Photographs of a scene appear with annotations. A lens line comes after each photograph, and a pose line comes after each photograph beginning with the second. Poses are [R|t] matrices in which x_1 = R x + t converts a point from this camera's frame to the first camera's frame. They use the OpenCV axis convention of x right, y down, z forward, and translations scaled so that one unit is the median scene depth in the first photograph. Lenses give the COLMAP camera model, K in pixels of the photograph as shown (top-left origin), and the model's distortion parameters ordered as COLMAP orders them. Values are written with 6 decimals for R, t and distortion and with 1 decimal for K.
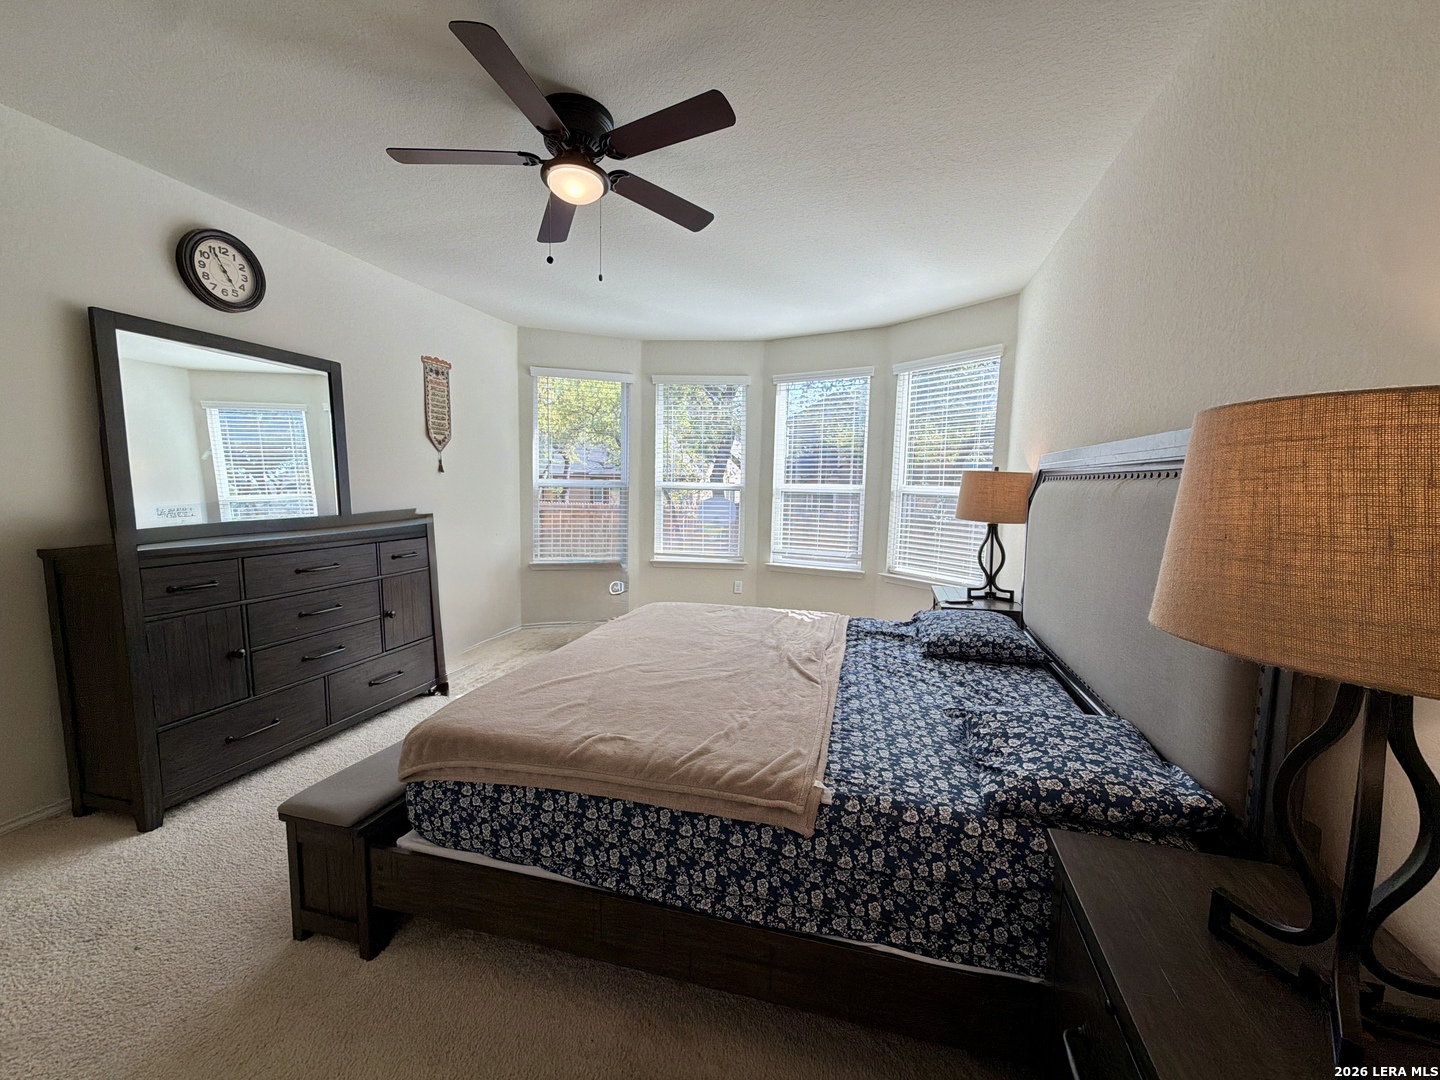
lens RADIAL K [[569.4, 0, 721.7], [0, 569.4, 543.4], [0, 0, 1]] dist [-0.000533, -0.000618]
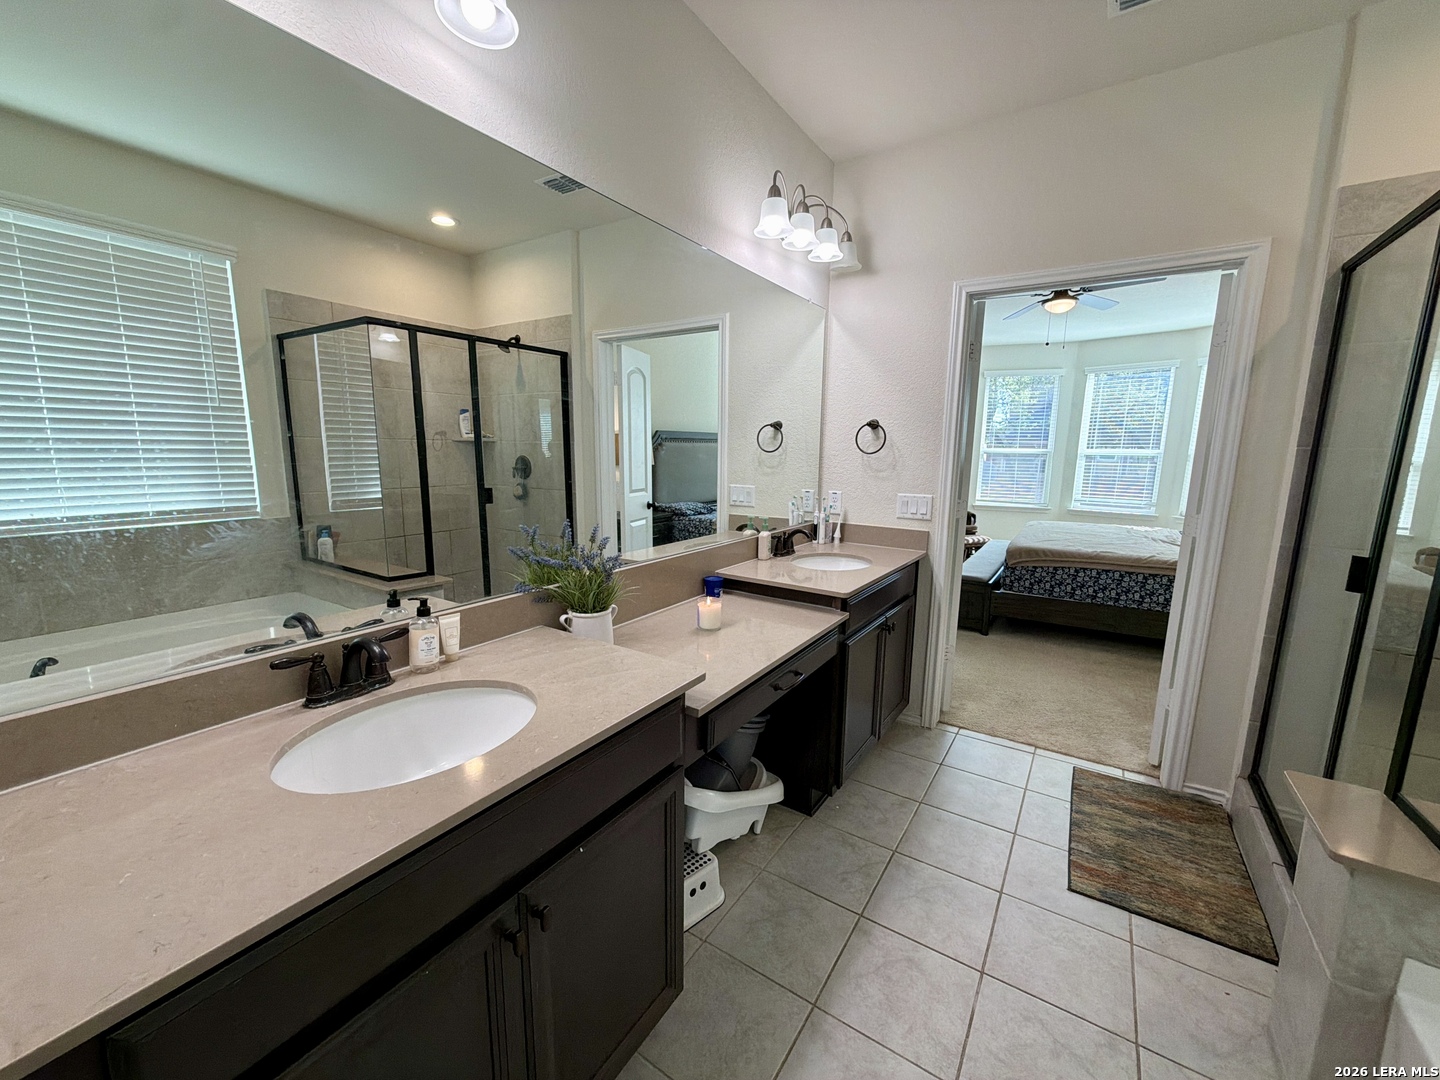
lens RADIAL K [[569.4, 0, 721.7], [0, 569.4, 543.4], [0, 0, 1]] dist [-0.000533, -0.000618]
pose [[0.955046, 0.041450, -0.293545, -0.330641], [-0.024645, 0.997851, 0.060719, 0.060444], [0.295431, -0.050755, 0.954015, -0.578944]]
